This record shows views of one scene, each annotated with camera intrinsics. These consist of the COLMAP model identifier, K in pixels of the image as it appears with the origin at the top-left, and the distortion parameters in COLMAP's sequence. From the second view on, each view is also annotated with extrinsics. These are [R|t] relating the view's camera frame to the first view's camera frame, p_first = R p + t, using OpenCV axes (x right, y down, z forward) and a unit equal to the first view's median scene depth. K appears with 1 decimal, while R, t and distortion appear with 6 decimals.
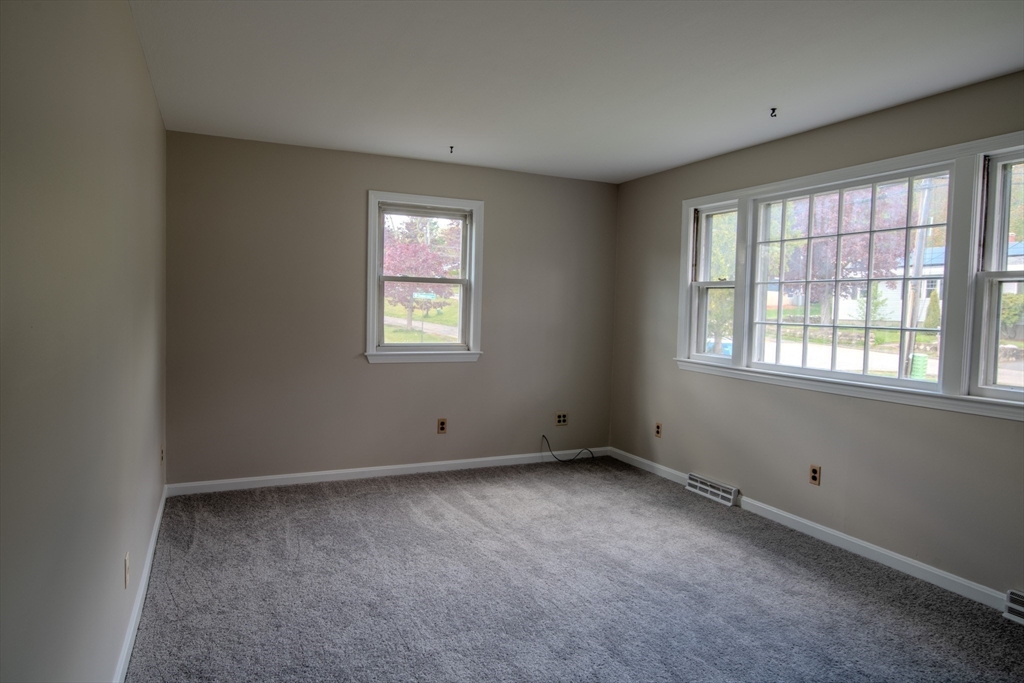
lens RADIAL K [[646.4, 0, 512.0], [0, 646.4, 341.5], [0, 0, 1]] dist [-0.011611, 0.002330]
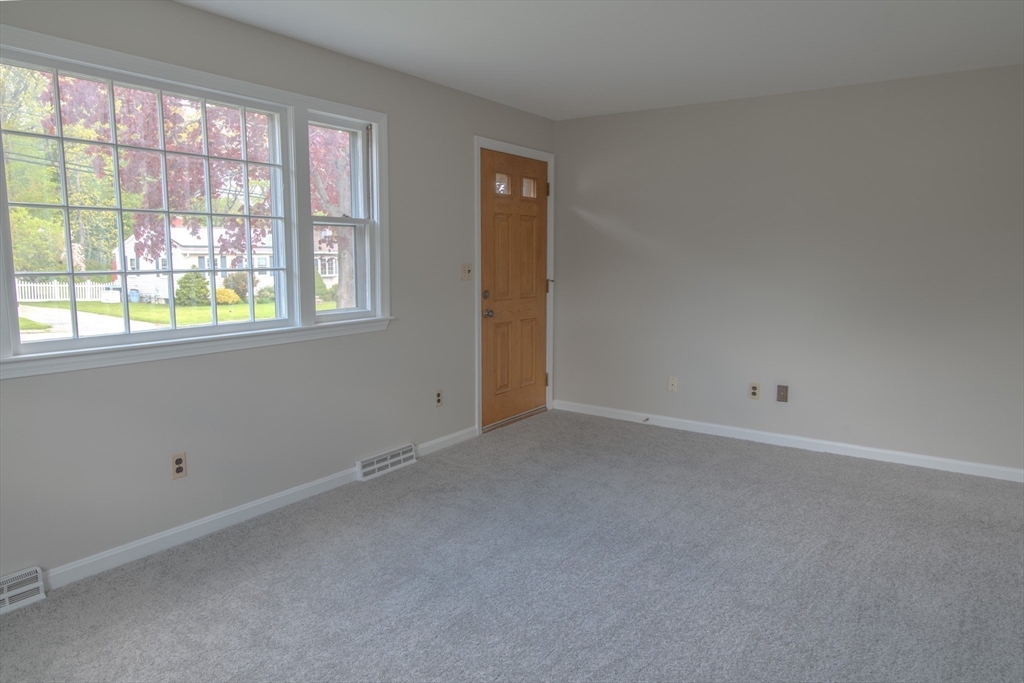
lens RADIAL K [[673.8, 0, 512.0], [0, 673.8, 341.5], [0, 0, 1]] dist [-0.005052, -0.001622]
pose [[-0.509328, -0.123364, 0.851685, -0.403505], [0.042736, 0.984825, 0.168206, -0.058414], [-0.859511, 0.122070, -0.496326, 1.048619]]
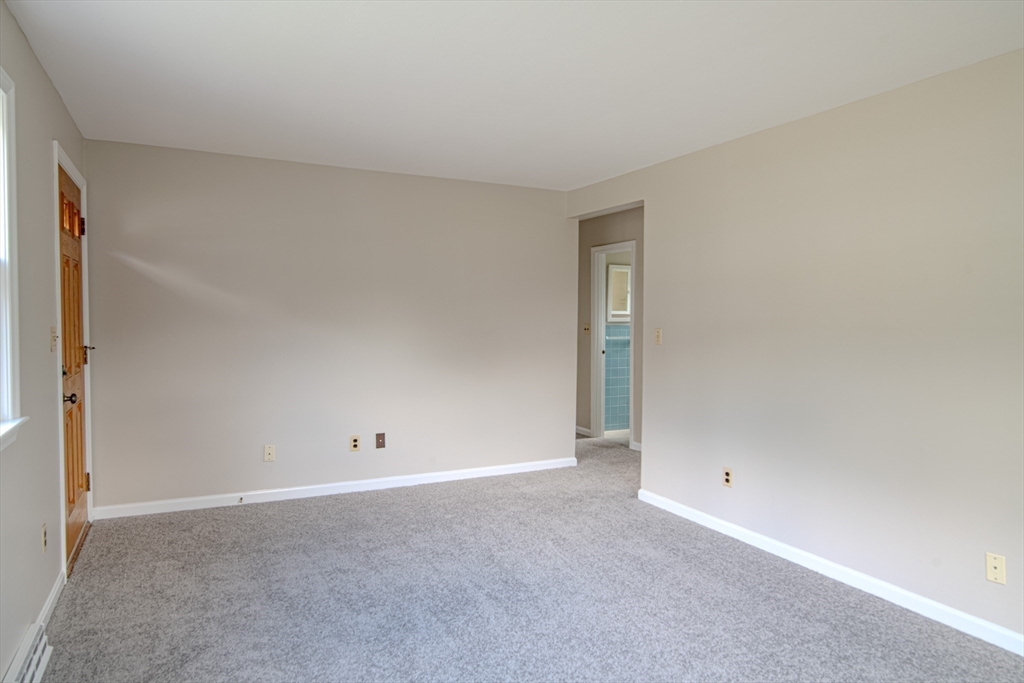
lens RADIAL K [[646.4, 0, 512.0], [0, 646.4, 341.5], [0, 0, 1]] dist [-0.011611, 0.002330]
pose [[-0.999240, -0.015383, -0.035813, 0.178512], [-0.018913, 0.994764, 0.100432, -0.066943], [0.034081, 0.101033, -0.994299, 1.295202]]
